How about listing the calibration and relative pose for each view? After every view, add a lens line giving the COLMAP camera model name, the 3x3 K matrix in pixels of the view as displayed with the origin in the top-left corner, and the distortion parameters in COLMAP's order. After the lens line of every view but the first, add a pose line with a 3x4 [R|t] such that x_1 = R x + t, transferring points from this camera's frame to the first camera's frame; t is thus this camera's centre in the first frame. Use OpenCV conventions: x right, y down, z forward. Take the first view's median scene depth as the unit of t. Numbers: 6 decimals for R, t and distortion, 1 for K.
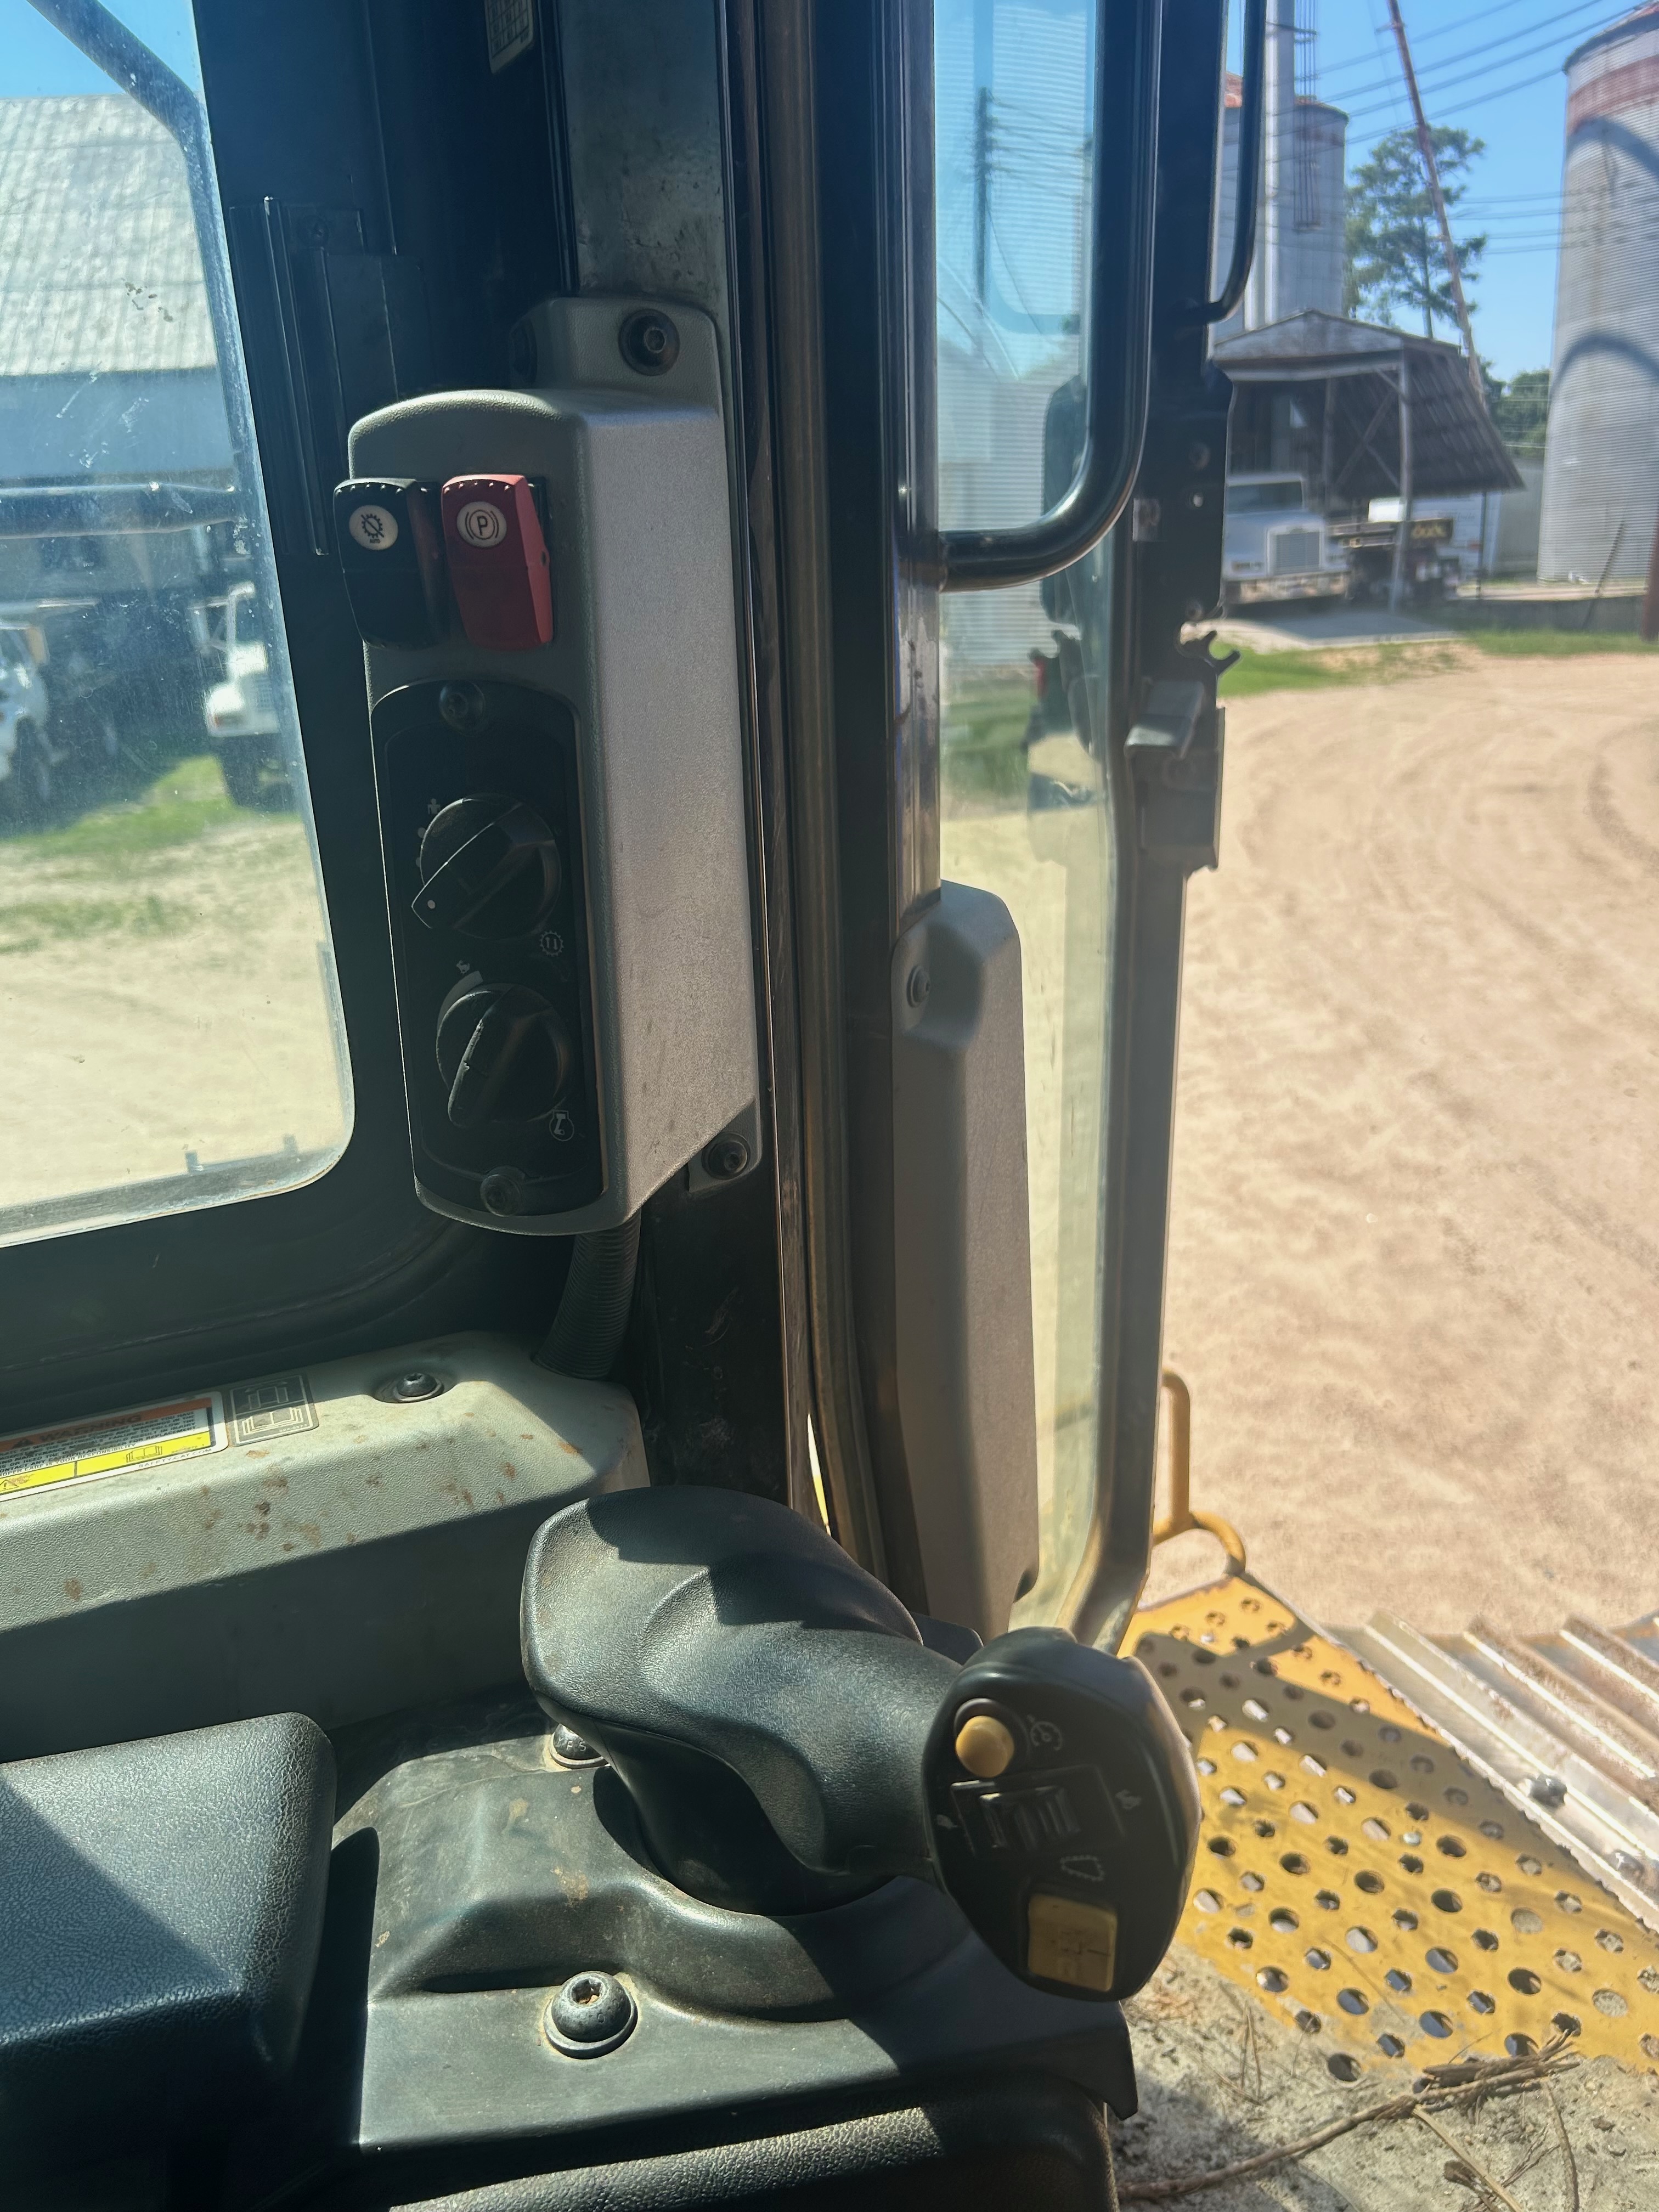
lens RADIAL K [[1670.0, 0, 829.5], [0, 1670.0, 1106.0], [0, 0, 1]] dist [0.022134, -0.030865]
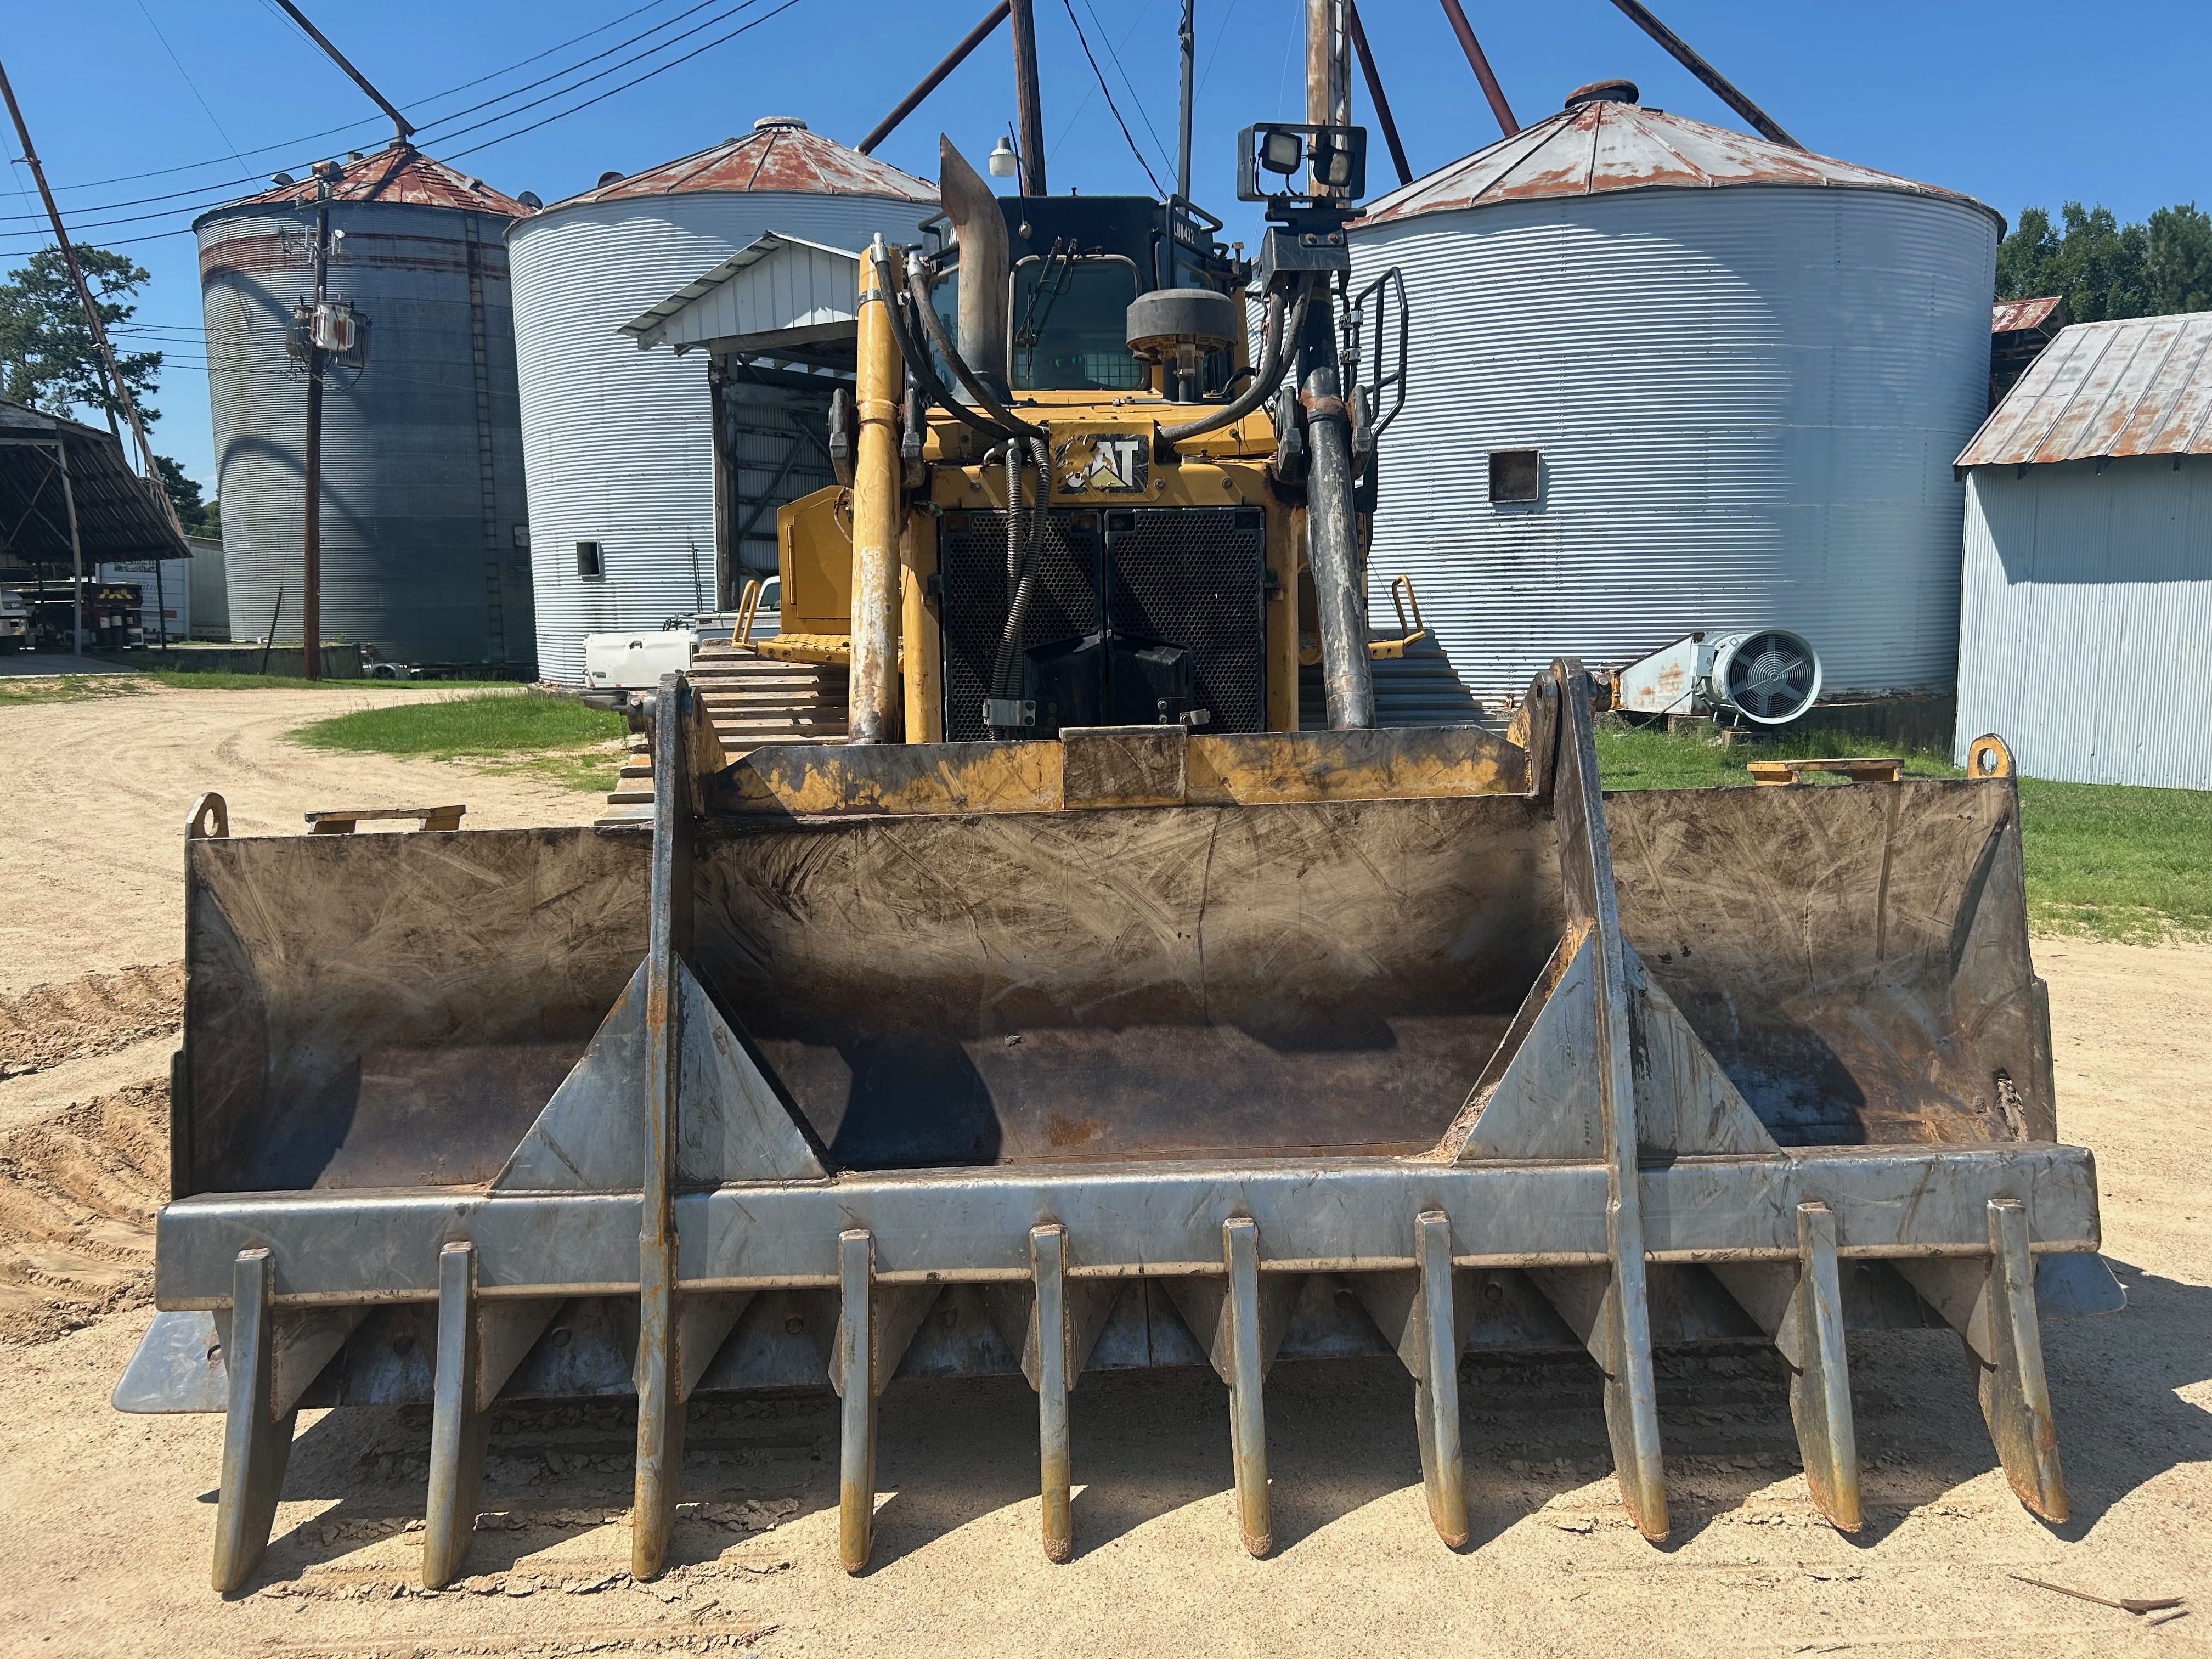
lens RADIAL K [[1670.0, 0, 1106.0], [0, 1670.0, 829.5], [0, 0, 1]] dist [0.022134, -0.030865]
pose [[0.669964, -0.041630, 0.741226, -0.026396], [0.201173, 0.971251, -0.127283, 0.075876], [-0.714617, 0.234389, 0.659078, -0.147559]]
